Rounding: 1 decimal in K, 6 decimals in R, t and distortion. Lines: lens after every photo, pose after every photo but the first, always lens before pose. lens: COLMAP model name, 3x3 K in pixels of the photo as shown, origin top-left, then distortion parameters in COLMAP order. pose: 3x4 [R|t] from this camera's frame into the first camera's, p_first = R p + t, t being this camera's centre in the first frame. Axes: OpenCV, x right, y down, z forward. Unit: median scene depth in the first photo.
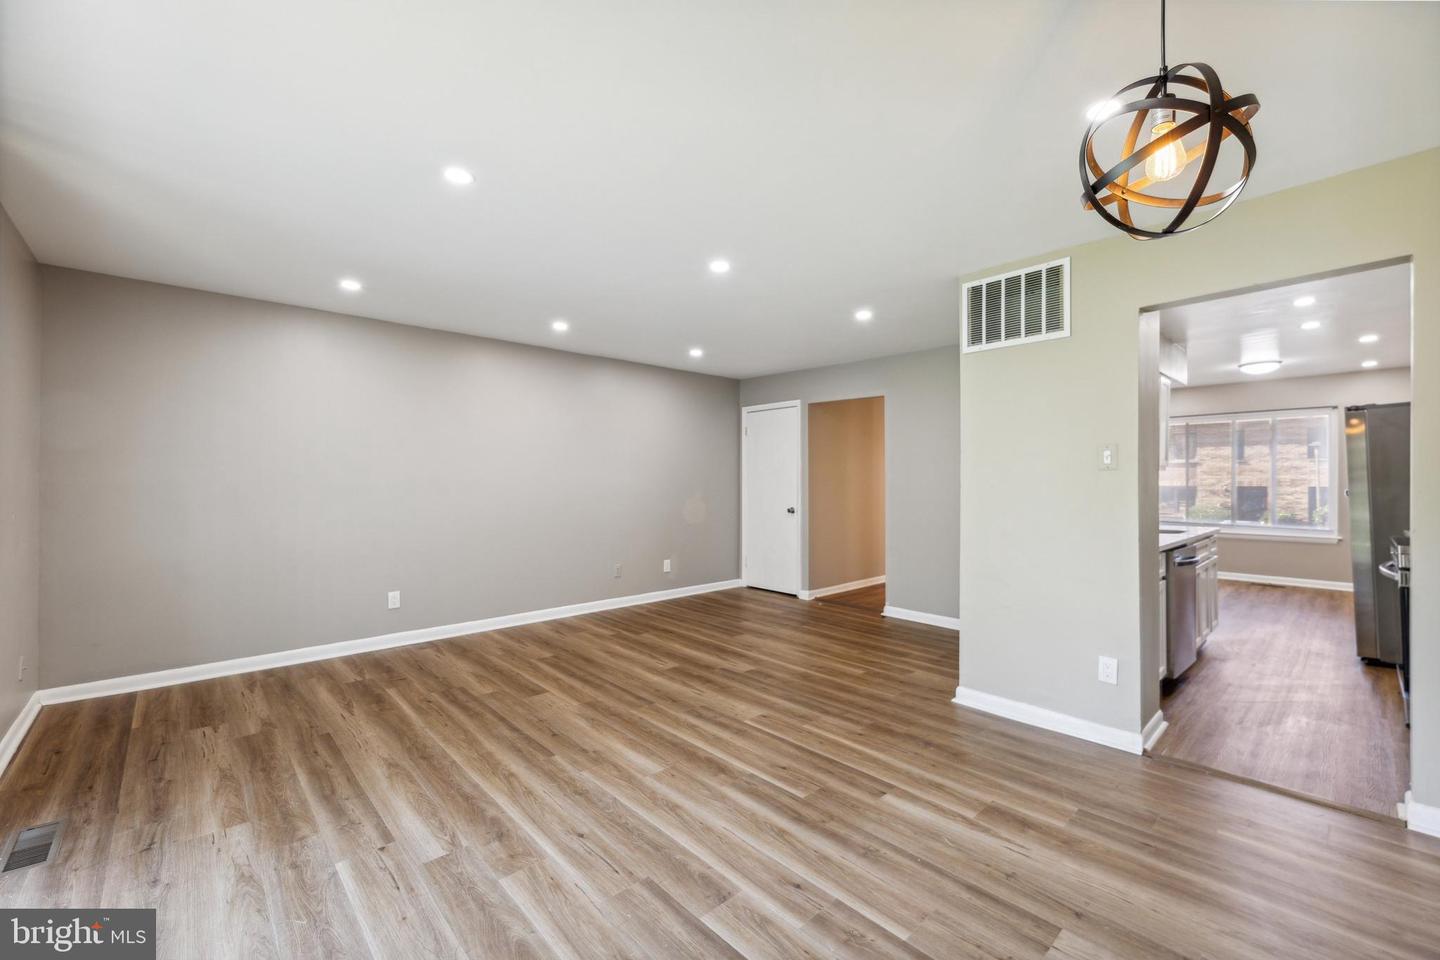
lens RADIAL K [[586.7, 0, 717.3], [0, 586.7, 473.0], [0, 0, 1]] dist [-0.000344, -0.000112]
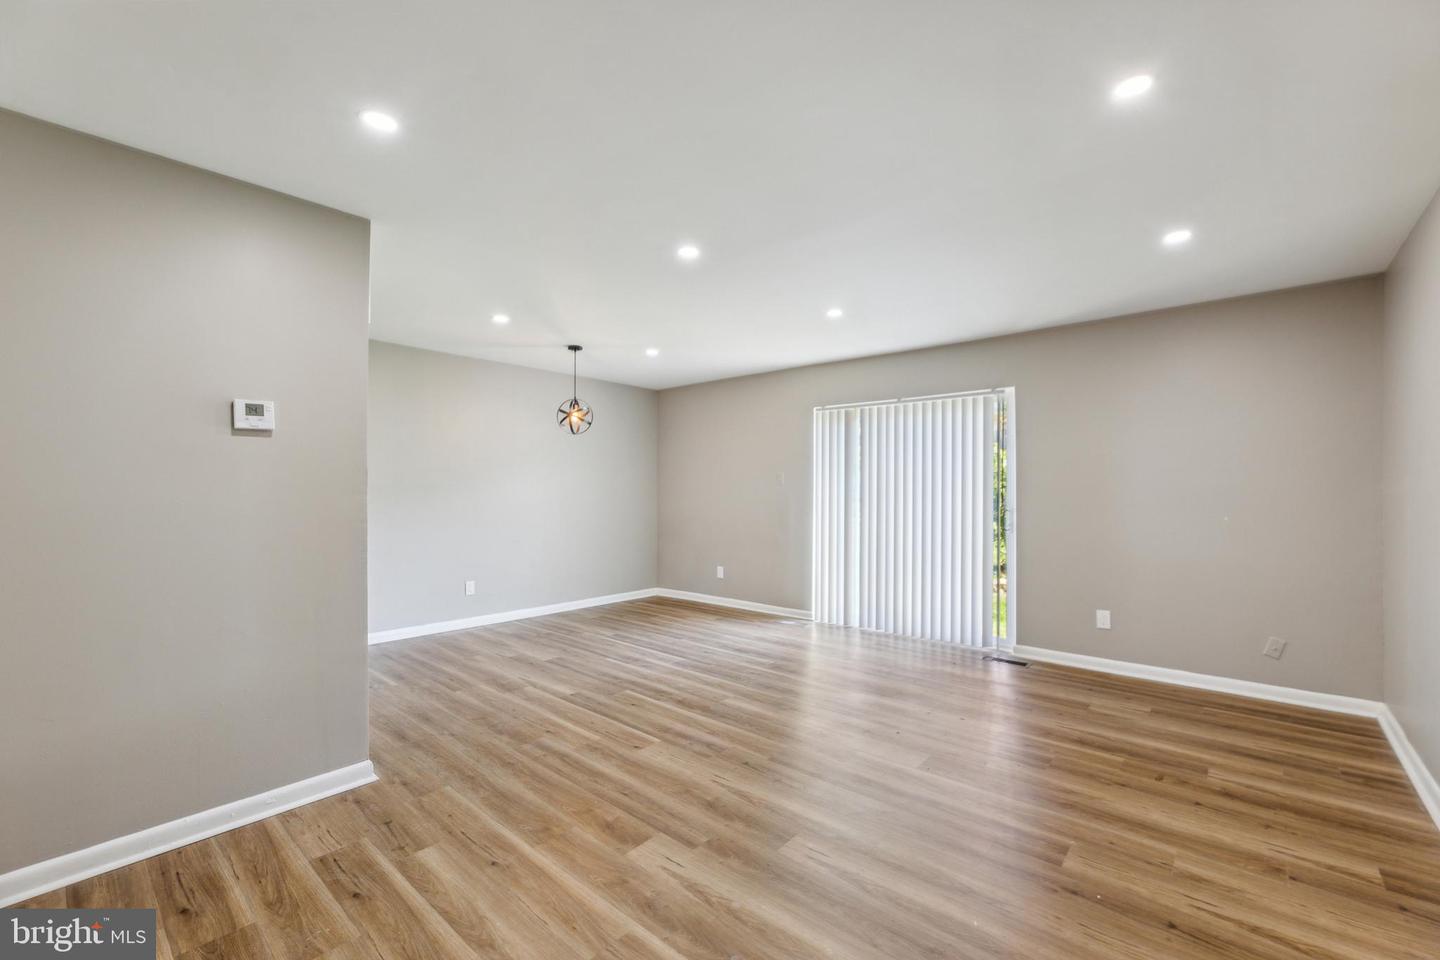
lens RADIAL K [[596.9, 0, 722.5], [0, 596.9, 472.8], [0, 0, 1]] dist [-0.002480, 0.000079]
pose [[-0.993746, -0.005110, -0.111551, 0.057334], [-0.000513, 0.999151, -0.041206, 0.031591], [0.111667, -0.040891, -0.992904, 2.062064]]
